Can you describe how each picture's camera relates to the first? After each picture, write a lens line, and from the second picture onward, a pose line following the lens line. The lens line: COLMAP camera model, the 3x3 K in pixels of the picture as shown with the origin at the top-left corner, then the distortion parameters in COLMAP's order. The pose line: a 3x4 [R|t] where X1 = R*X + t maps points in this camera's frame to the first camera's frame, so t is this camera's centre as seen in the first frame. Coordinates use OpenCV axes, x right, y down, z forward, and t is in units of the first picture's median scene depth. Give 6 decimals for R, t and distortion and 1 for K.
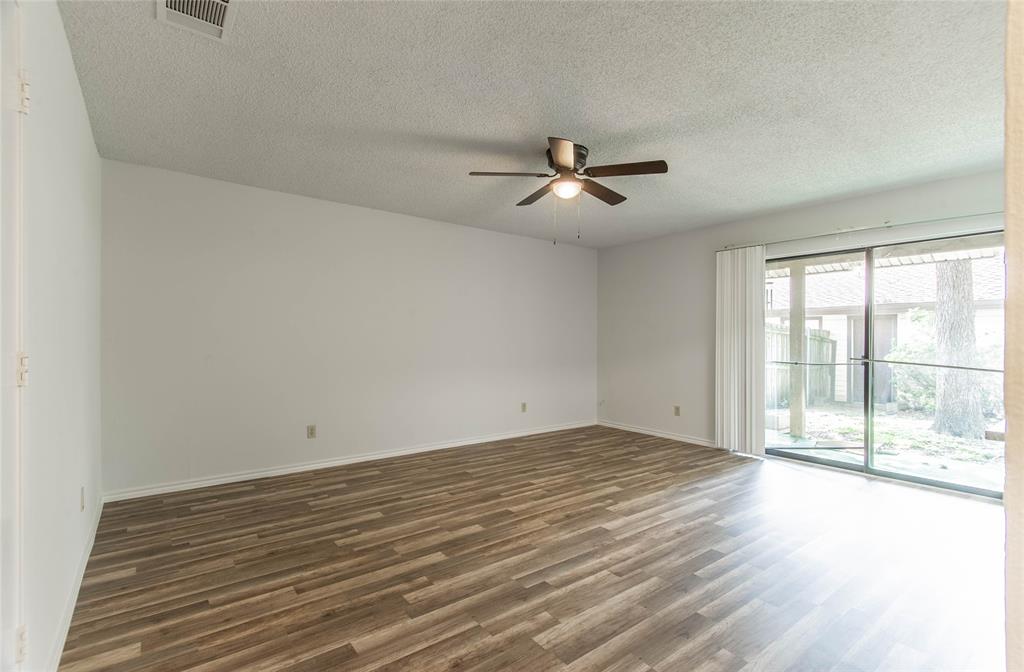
lens RADIAL K [[466.4, 0, 515.0], [0, 466.4, 339.9], [0, 0, 1]] dist [0.041222, -0.026226]
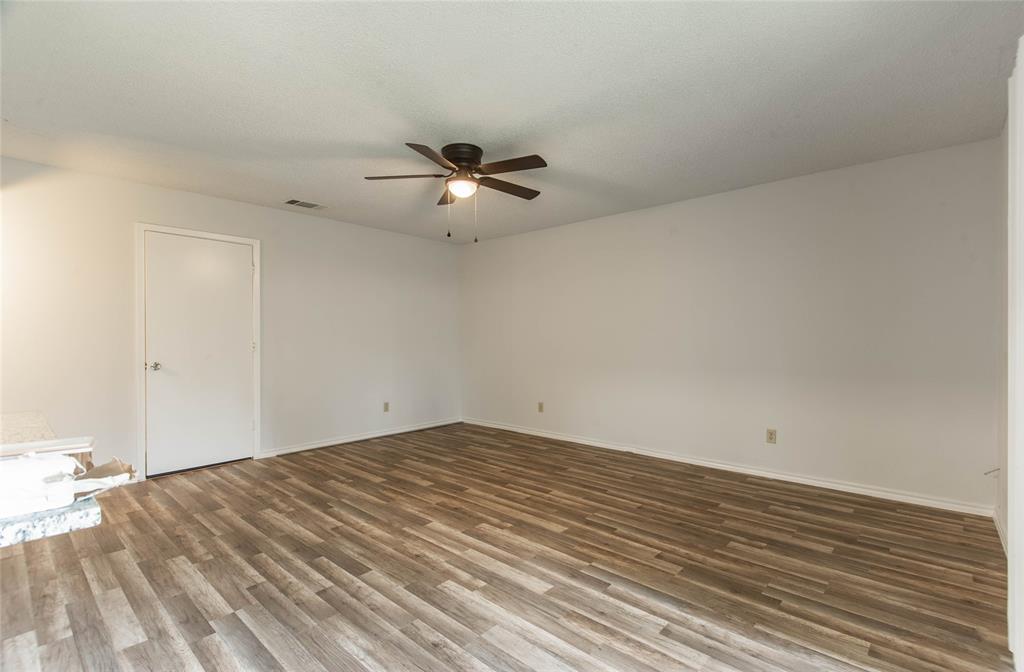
lens RADIAL K [[466.4, 0, 515.0], [0, 466.4, 339.9], [0, 0, 1]] dist [0.041222, -0.026226]
pose [[0.183219, 0.001299, -0.983071, 1.137976], [0.003988, 0.999990, 0.002065, 0.004388], [0.983064, -0.004299, 0.183212, 0.932752]]
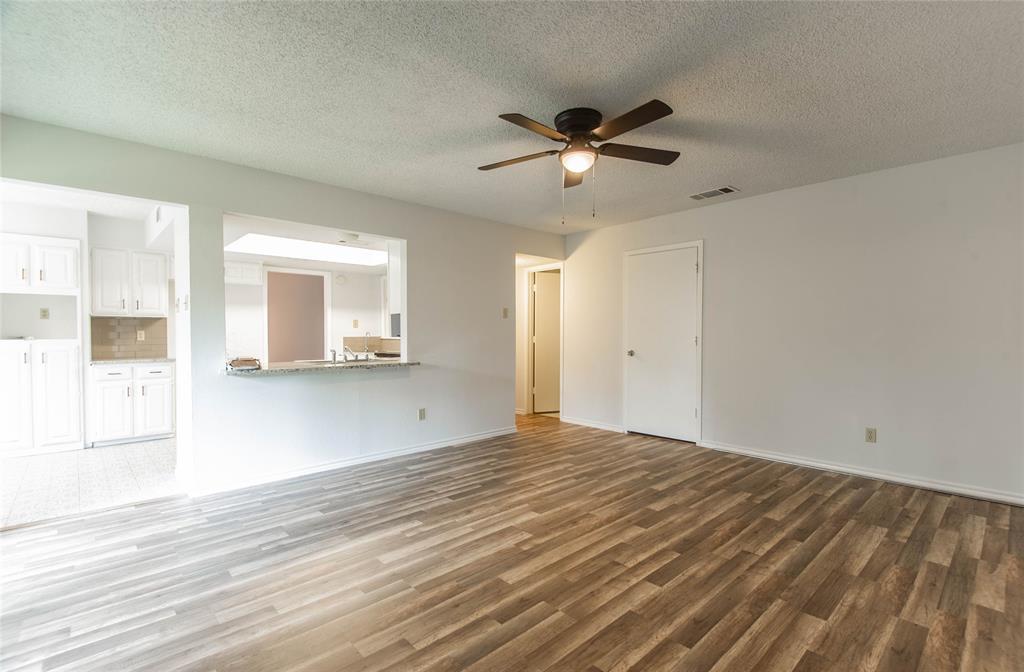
lens RADIAL K [[466.4, 0, 515.0], [0, 466.4, 339.9], [0, 0, 1]] dist [0.041222, -0.026226]
pose [[-0.995265, -0.000640, -0.097196, 0.317660], [-0.001920, 0.999913, 0.013082, 0.003526], [0.097180, 0.013207, -0.995179, 1.892233]]
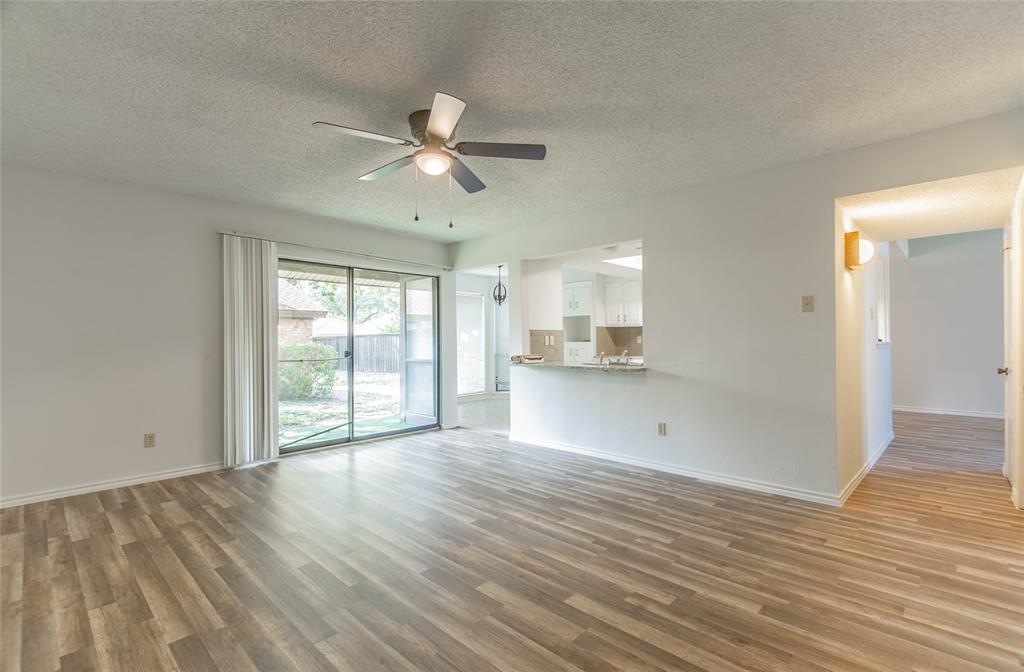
lens RADIAL K [[466.4, 0, 515.0], [0, 466.4, 339.9], [0, 0, 1]] dist [0.041222, -0.026226]
pose [[-0.151069, -0.003085, 0.988518, -0.777407], [0.006487, 0.999971, 0.004113, 0.000653], [-0.988502, 0.007034, -0.151045, 0.993090]]
